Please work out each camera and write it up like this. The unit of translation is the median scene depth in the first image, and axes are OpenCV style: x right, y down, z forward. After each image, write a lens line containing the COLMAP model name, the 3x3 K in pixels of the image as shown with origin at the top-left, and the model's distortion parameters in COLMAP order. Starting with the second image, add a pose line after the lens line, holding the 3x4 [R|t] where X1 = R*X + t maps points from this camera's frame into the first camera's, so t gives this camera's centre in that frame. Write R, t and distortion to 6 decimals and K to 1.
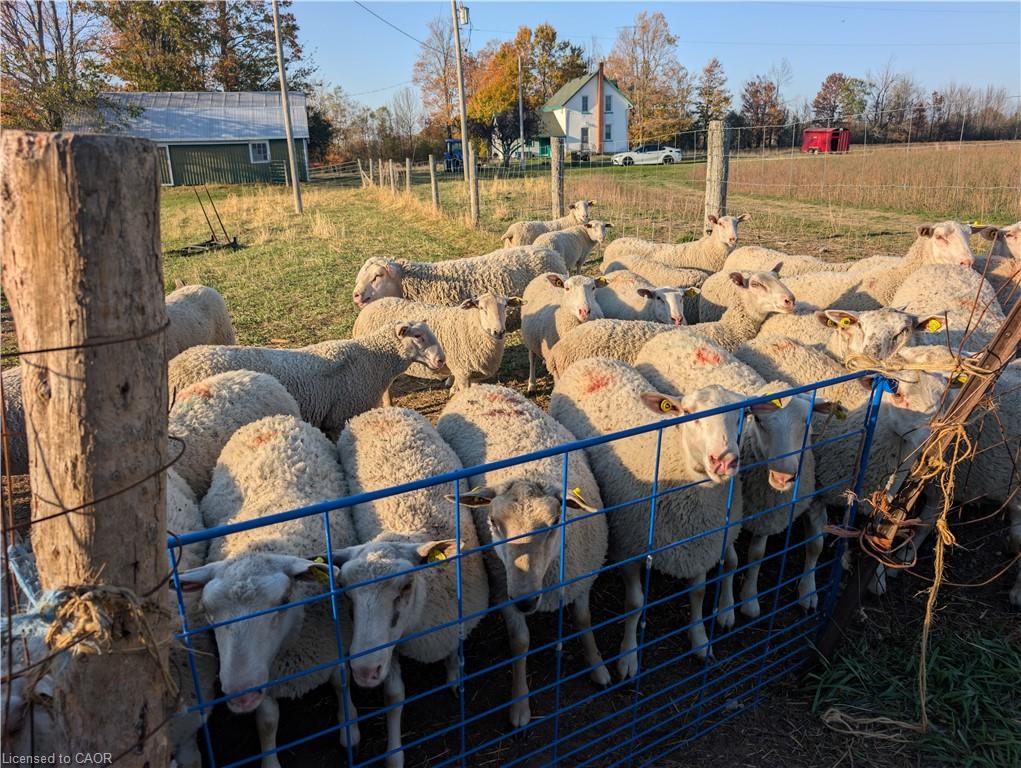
lens RADIAL K [[715.2, 0, 509.5], [0, 715.2, 383.6], [0, 0, 1]] dist [-0.000213, -0.000505]
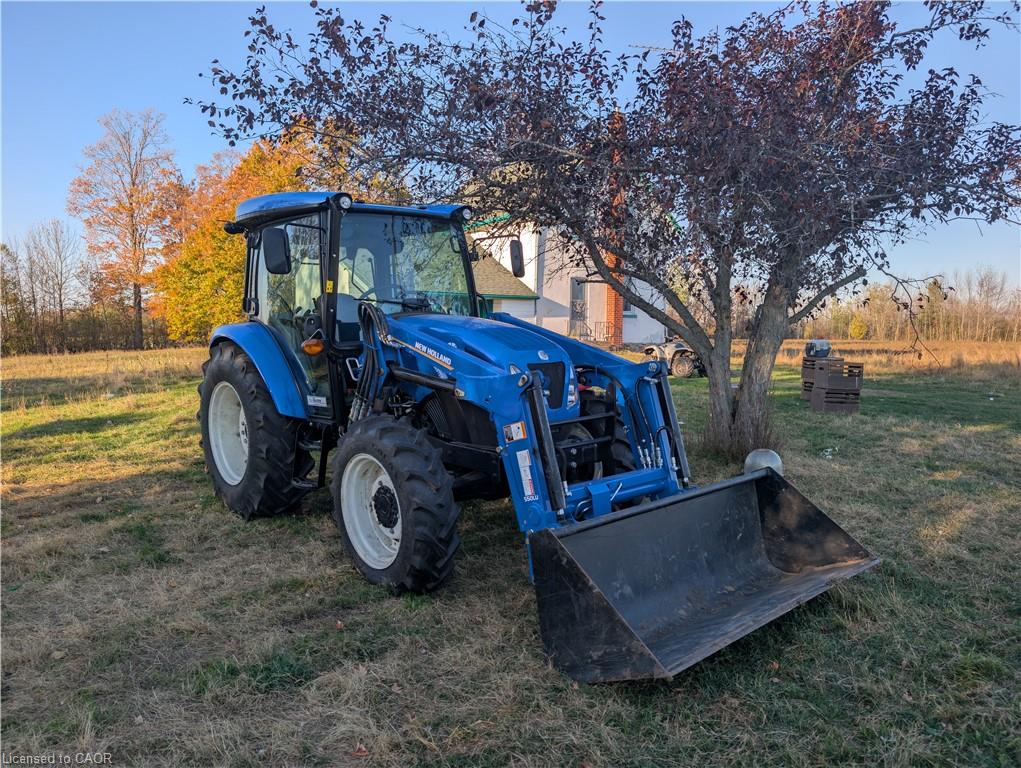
lens RADIAL K [[715.2, 0, 510.4], [0, 715.2, 385.6], [0, 0, 1]] dist [-0.000213, -0.000505]
pose [[0.919944, 0.010138, 0.391919, -0.032235], [0.086032, 0.970079, -0.227035, -0.125519], [-0.382494, 0.242577, 0.891546, 0.390008]]
